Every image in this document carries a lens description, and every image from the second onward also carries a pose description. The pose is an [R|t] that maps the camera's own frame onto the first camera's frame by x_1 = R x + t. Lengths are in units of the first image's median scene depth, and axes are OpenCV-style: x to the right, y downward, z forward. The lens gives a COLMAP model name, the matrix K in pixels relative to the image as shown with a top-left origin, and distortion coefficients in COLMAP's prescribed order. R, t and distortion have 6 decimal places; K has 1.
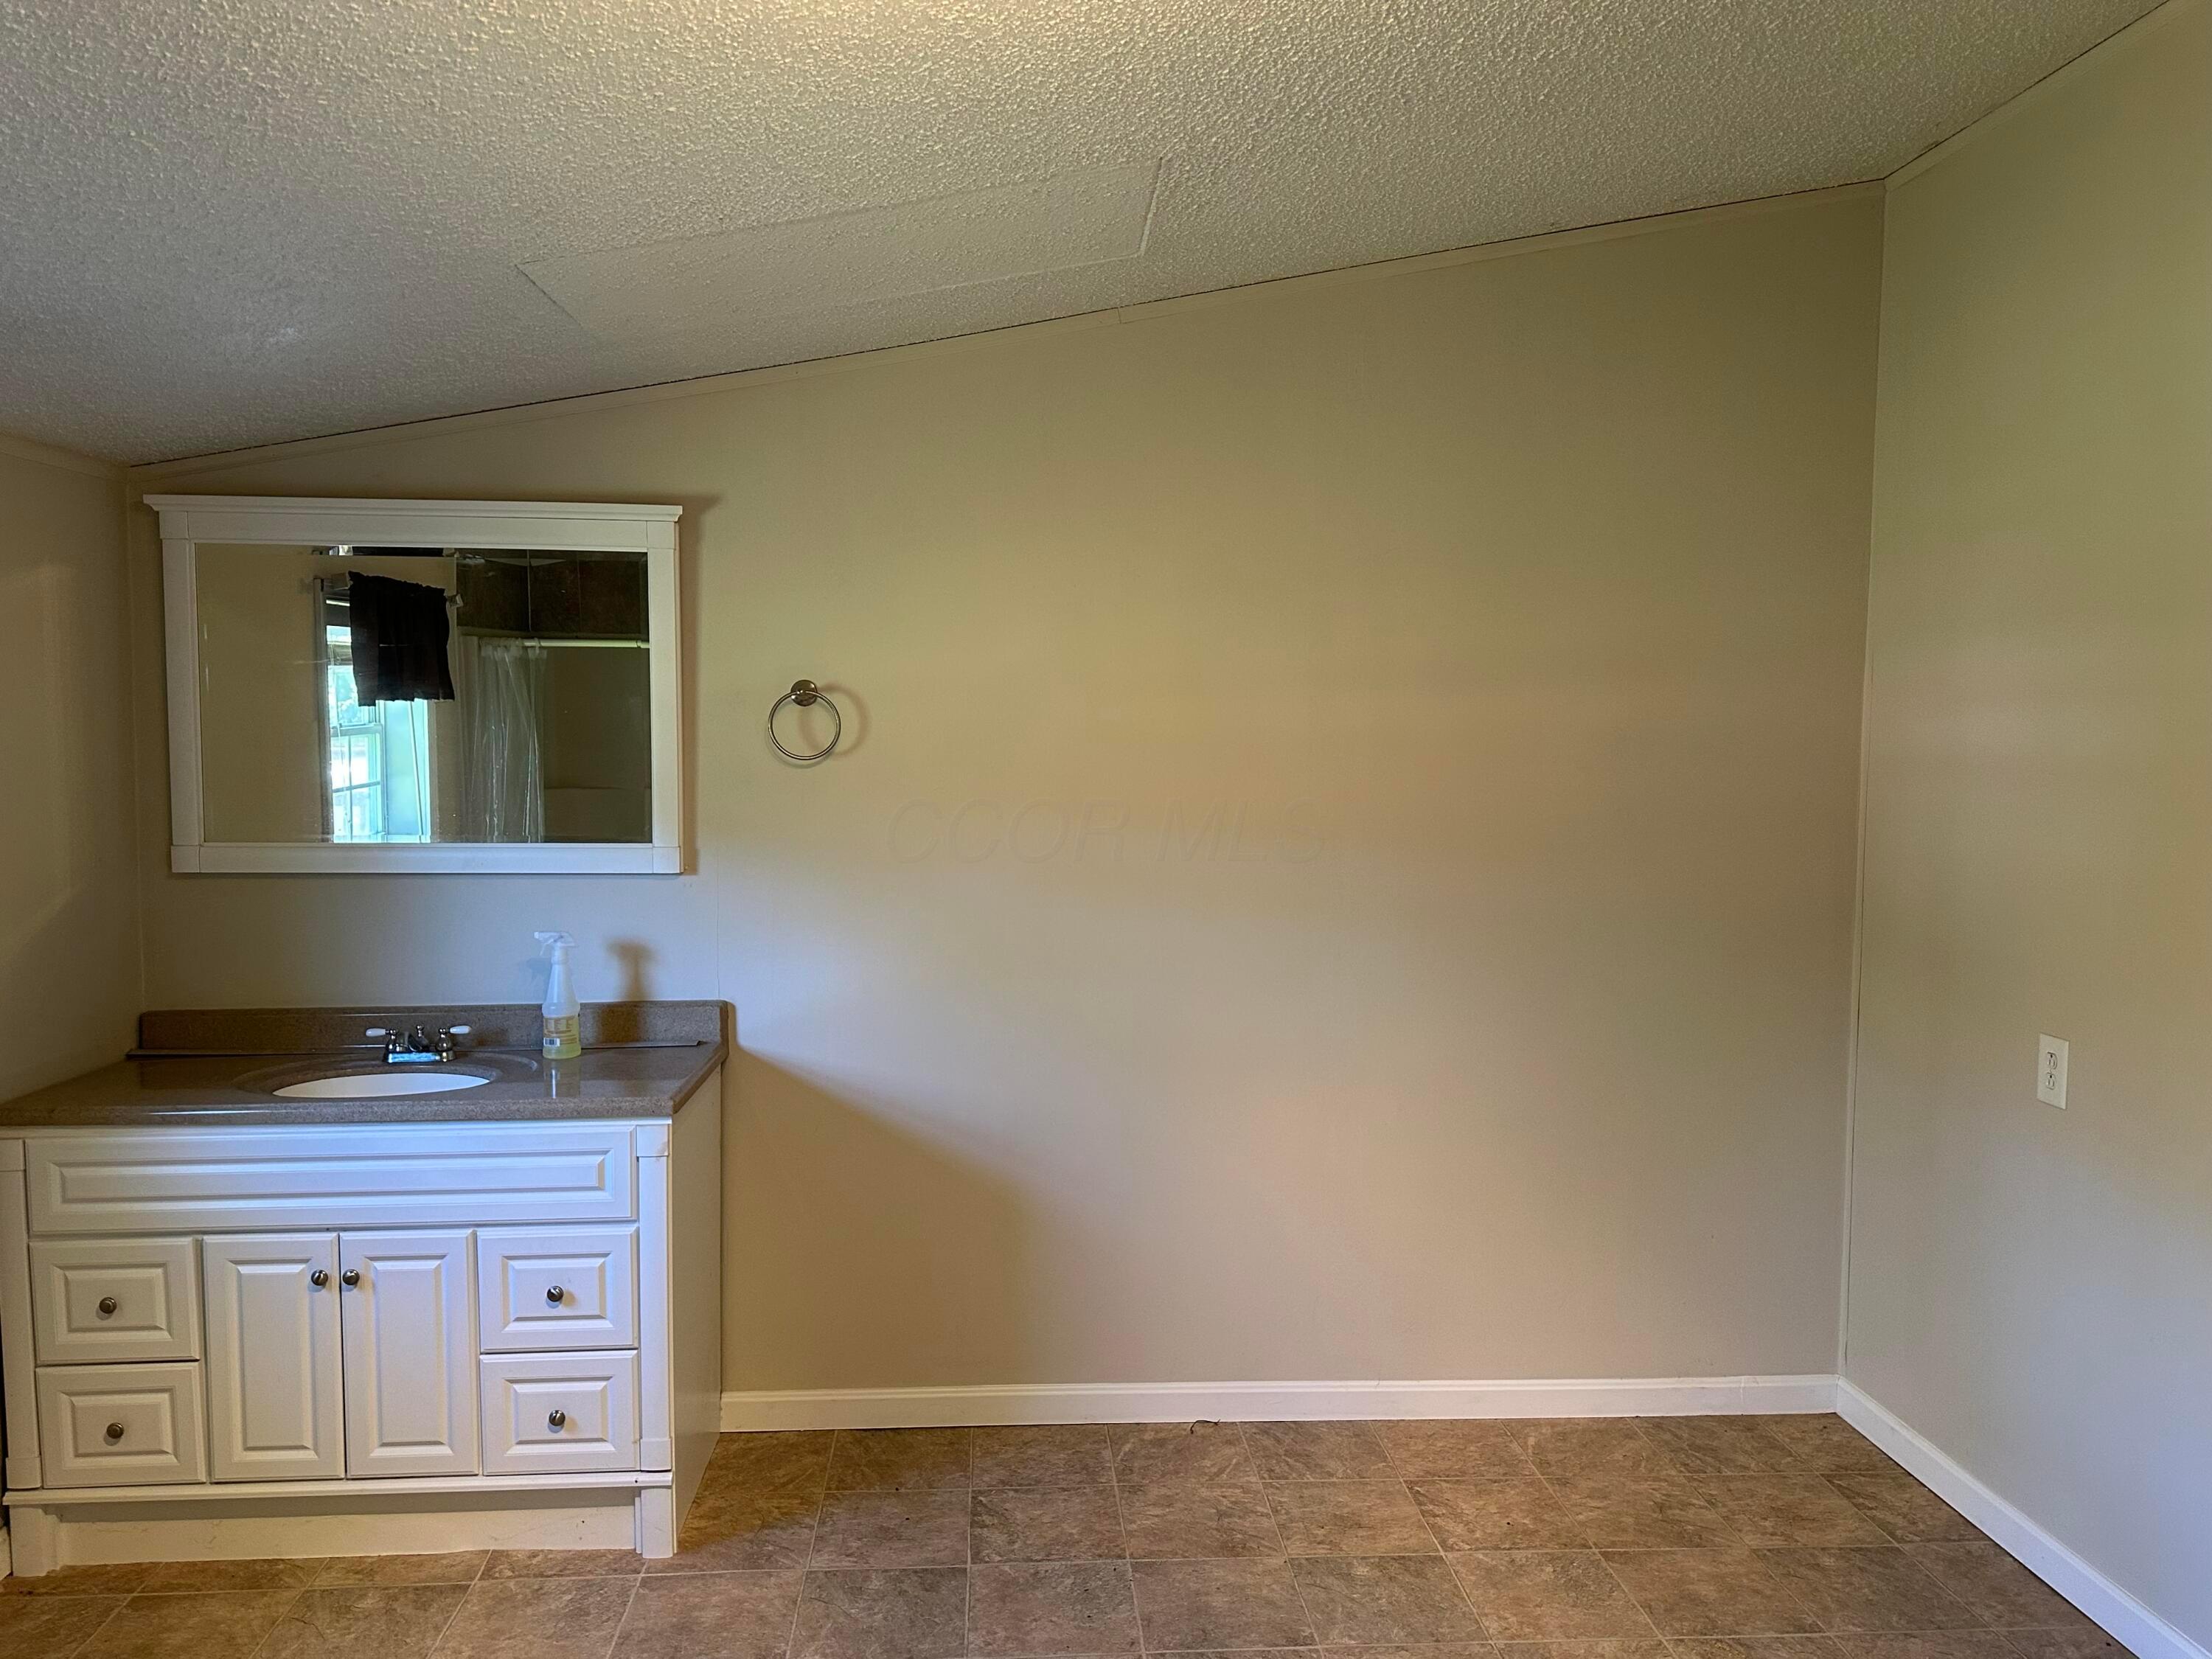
lens RADIAL K [[1589.0, 0, 1112.7], [0, 1589.0, 834.0], [0, 0, 1]] dist [0.073394, -0.085866]
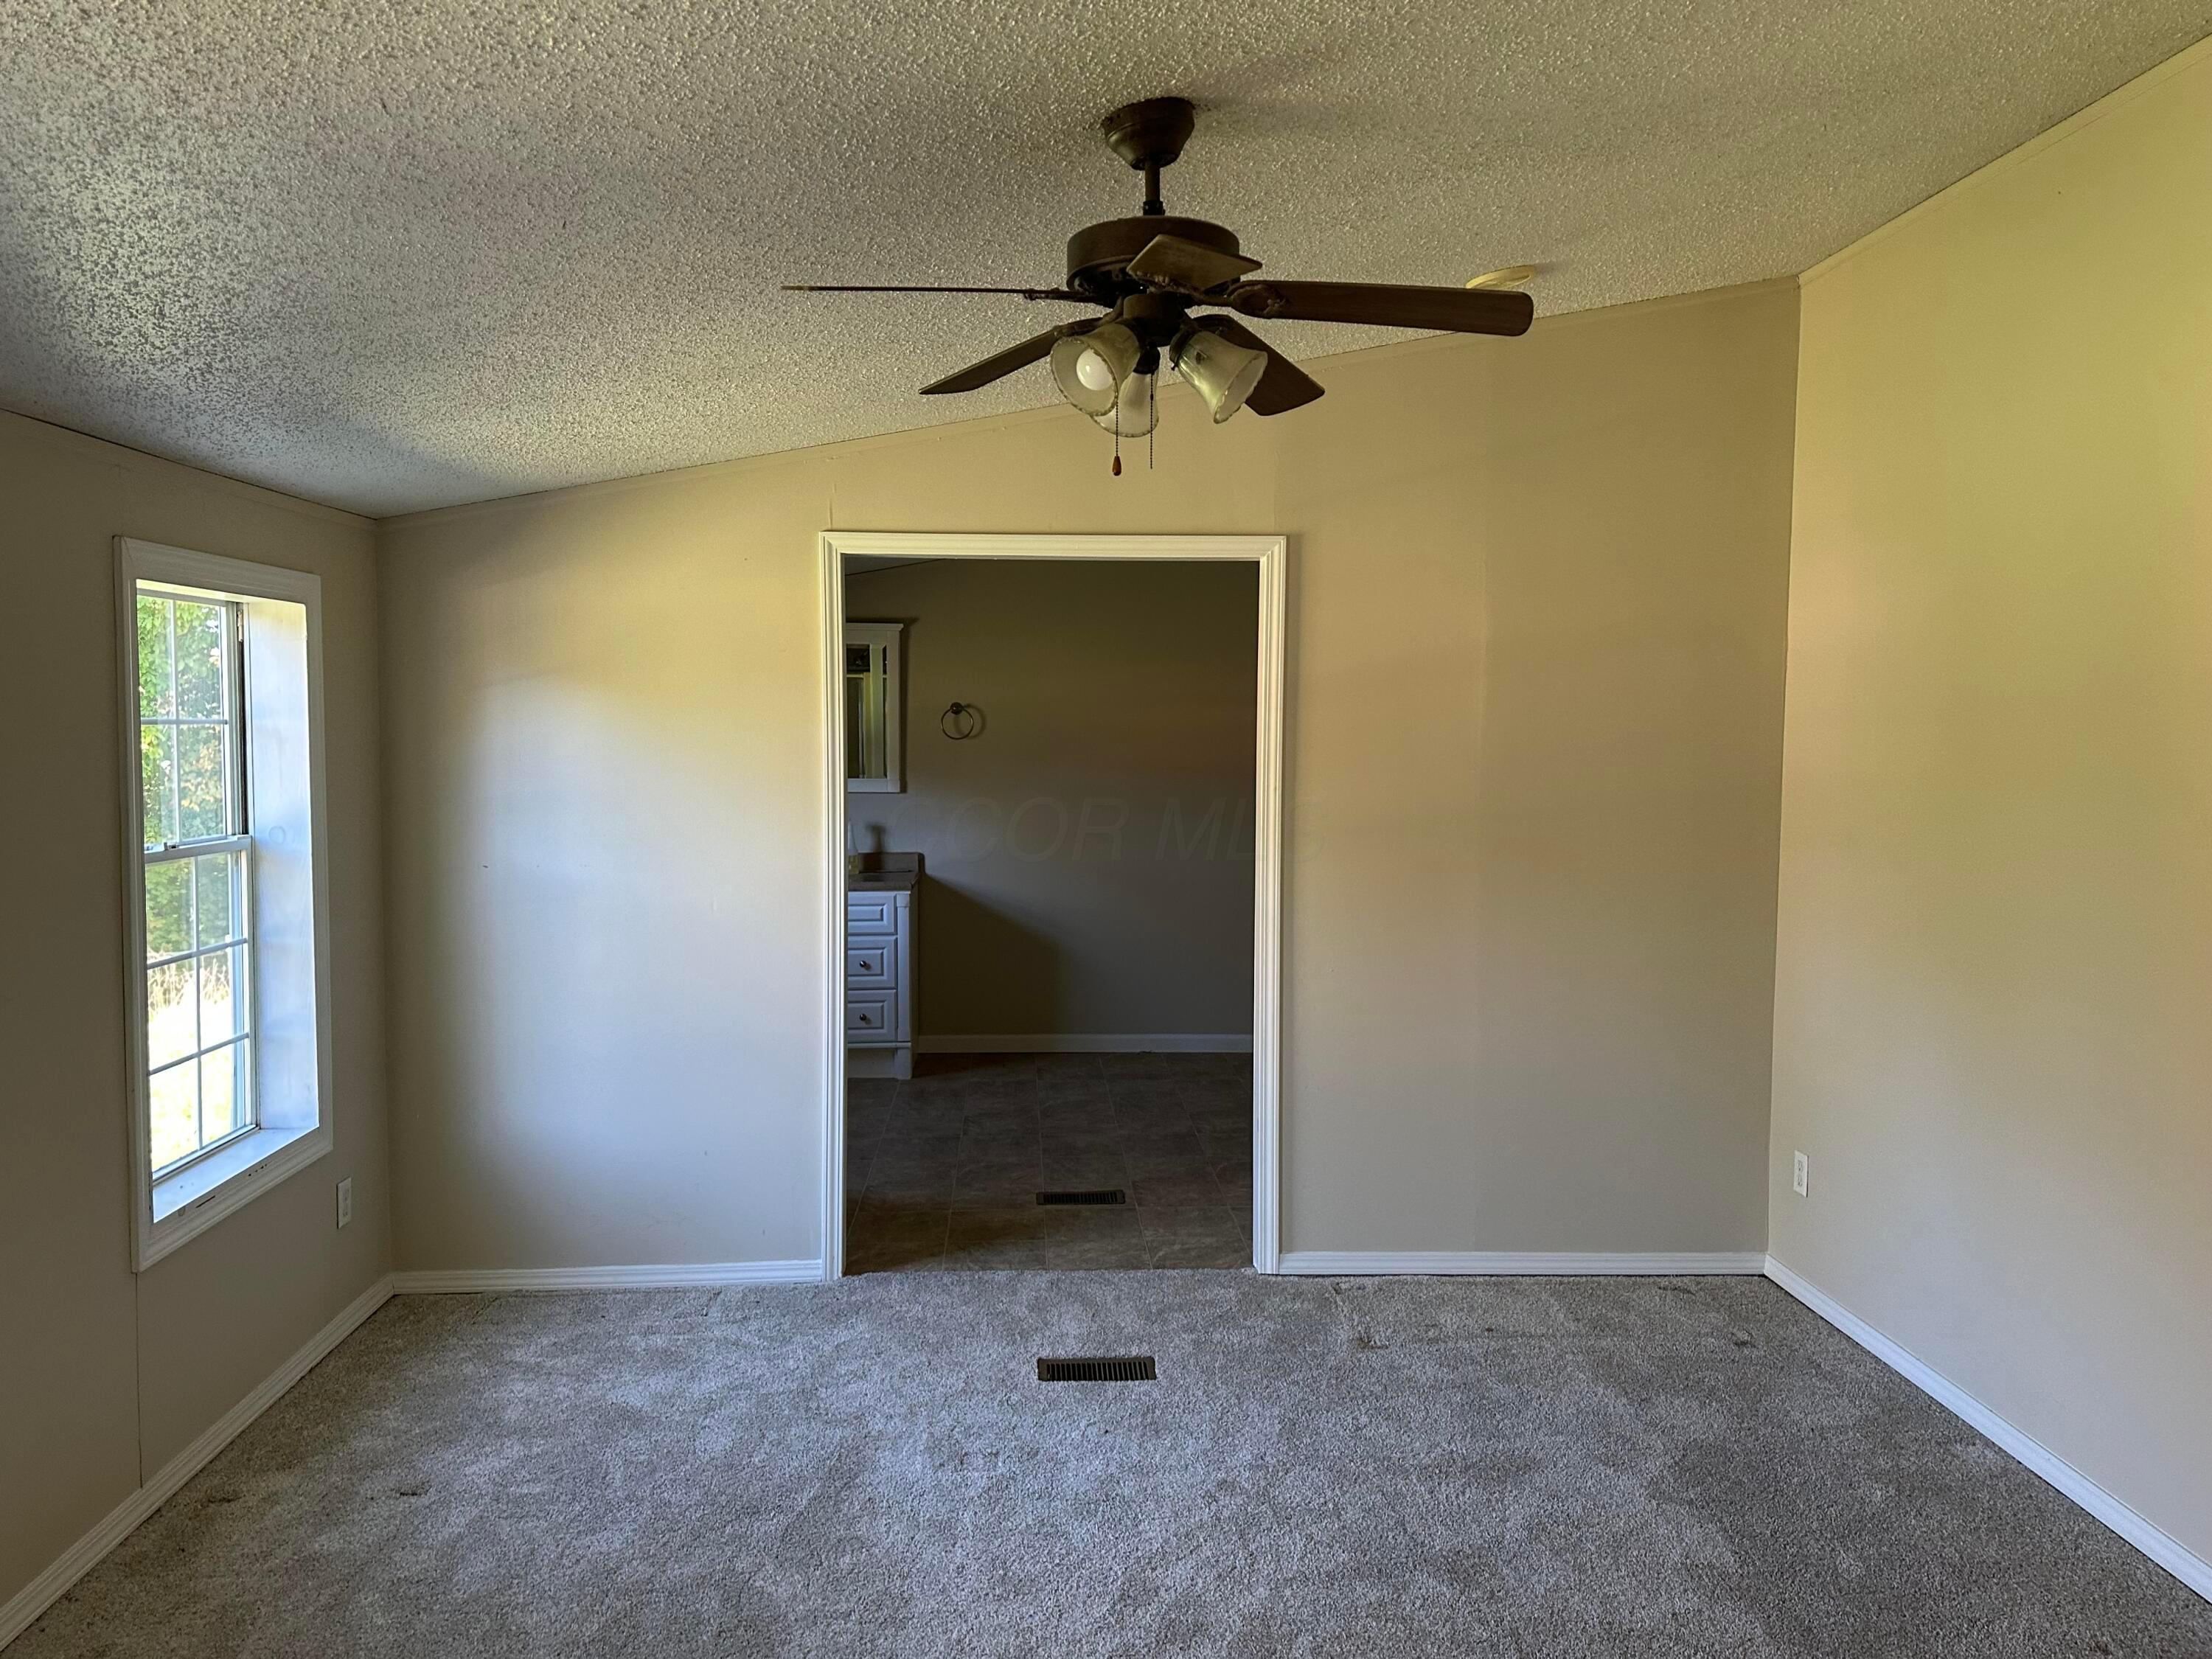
lens RADIAL K [[1589.0, 0, 1112.0], [0, 1589.0, 823.8], [0, 0, 1]] dist [0.073394, -0.085866]
pose [[0.999034, -0.005783, -0.043557, 0.108013], [0.006426, 0.999872, 0.014656, 0.037567], [0.043467, -0.014921, 0.998943, -1.135038]]
